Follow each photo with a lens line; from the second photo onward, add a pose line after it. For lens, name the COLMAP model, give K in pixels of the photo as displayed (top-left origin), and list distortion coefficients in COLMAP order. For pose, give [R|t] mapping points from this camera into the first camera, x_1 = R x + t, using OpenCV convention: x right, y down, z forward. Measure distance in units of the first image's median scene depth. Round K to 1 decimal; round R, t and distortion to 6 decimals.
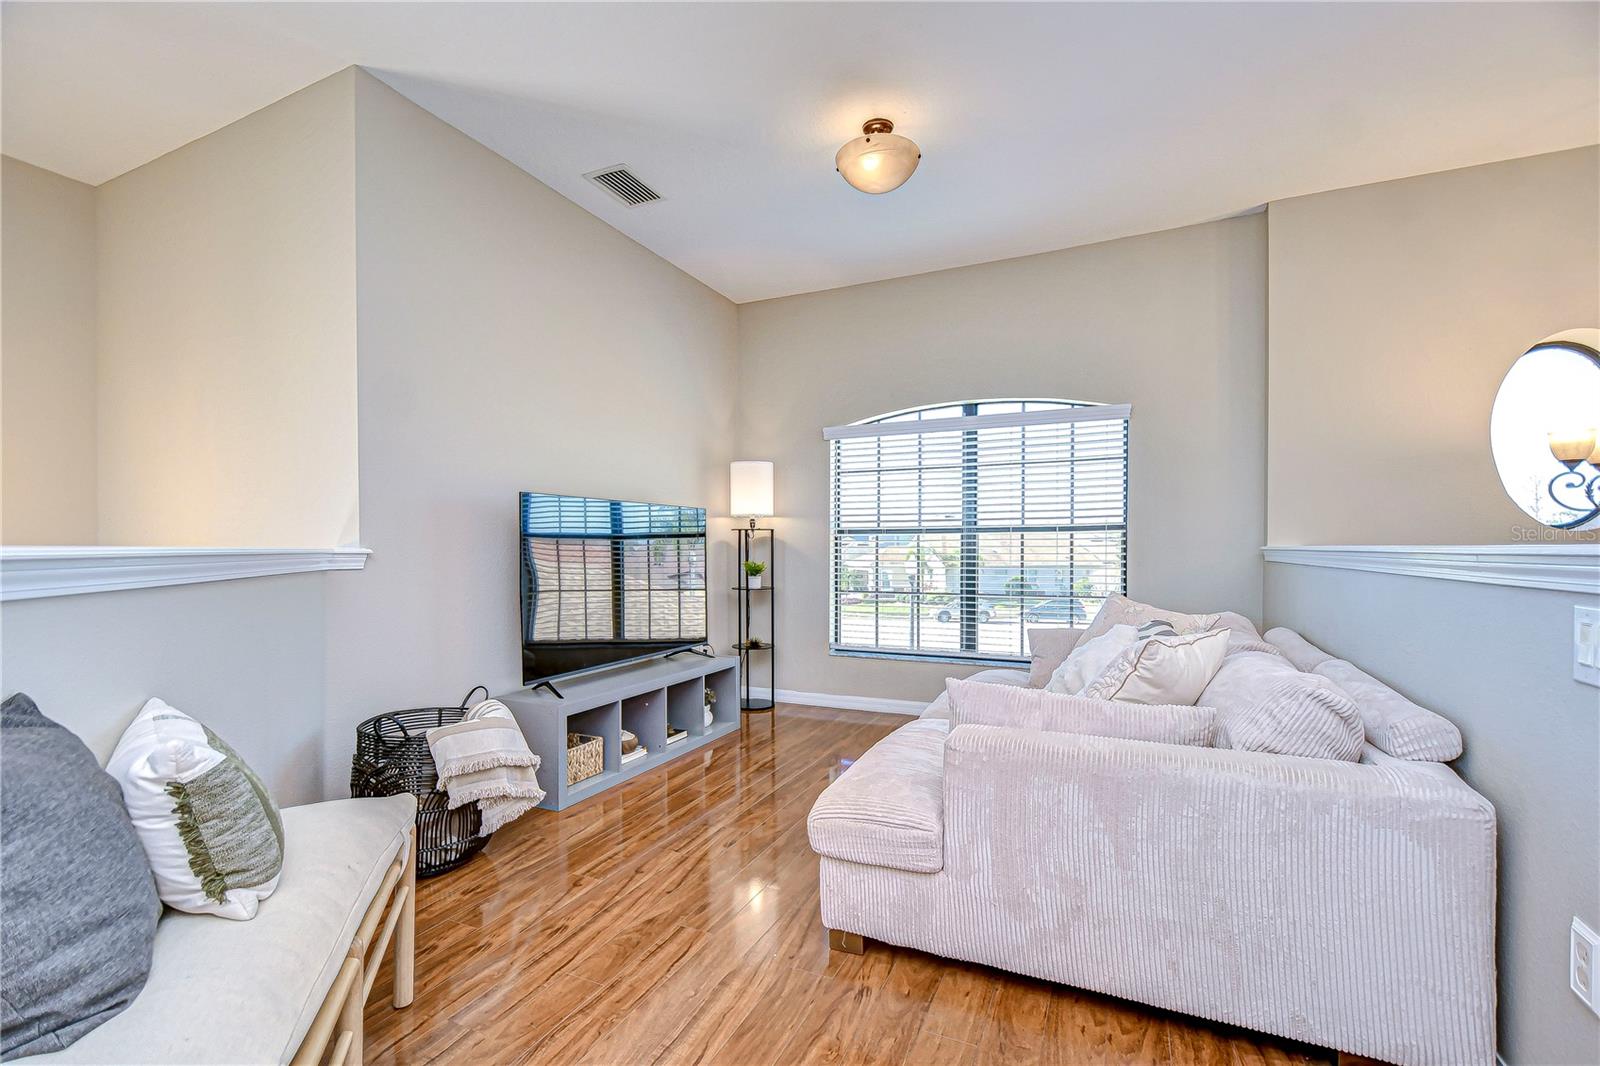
lens RADIAL K [[700.2, 0, 803.3], [0, 700.2, 560.9], [0, 0, 1]] dist [-0.001027, -0.000674]
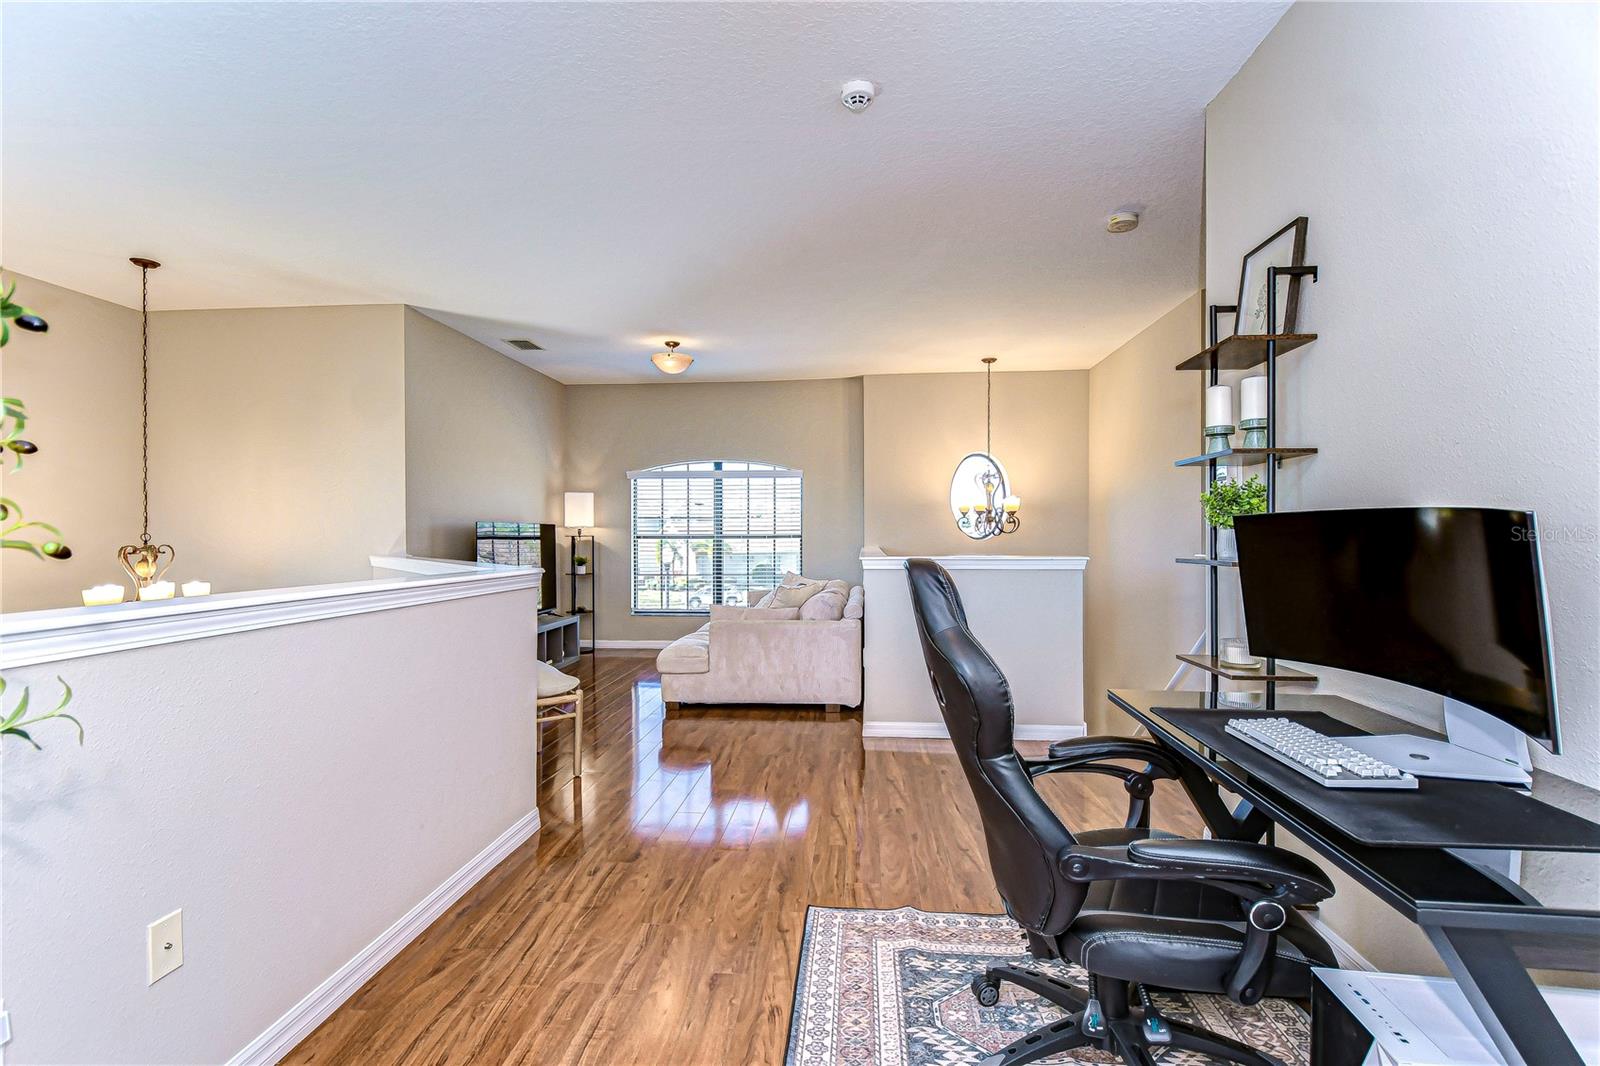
lens RADIAL K [[700.2, 0, 803.3], [0, 700.2, 560.9], [0, 0, 1]] dist [-0.001027, -0.000674]
pose [[0.938958, -0.013171, 0.343780, -0.153520], [0.007303, 0.999805, 0.018360, -0.015810], [-0.343955, -0.014729, 0.938871, -0.666797]]
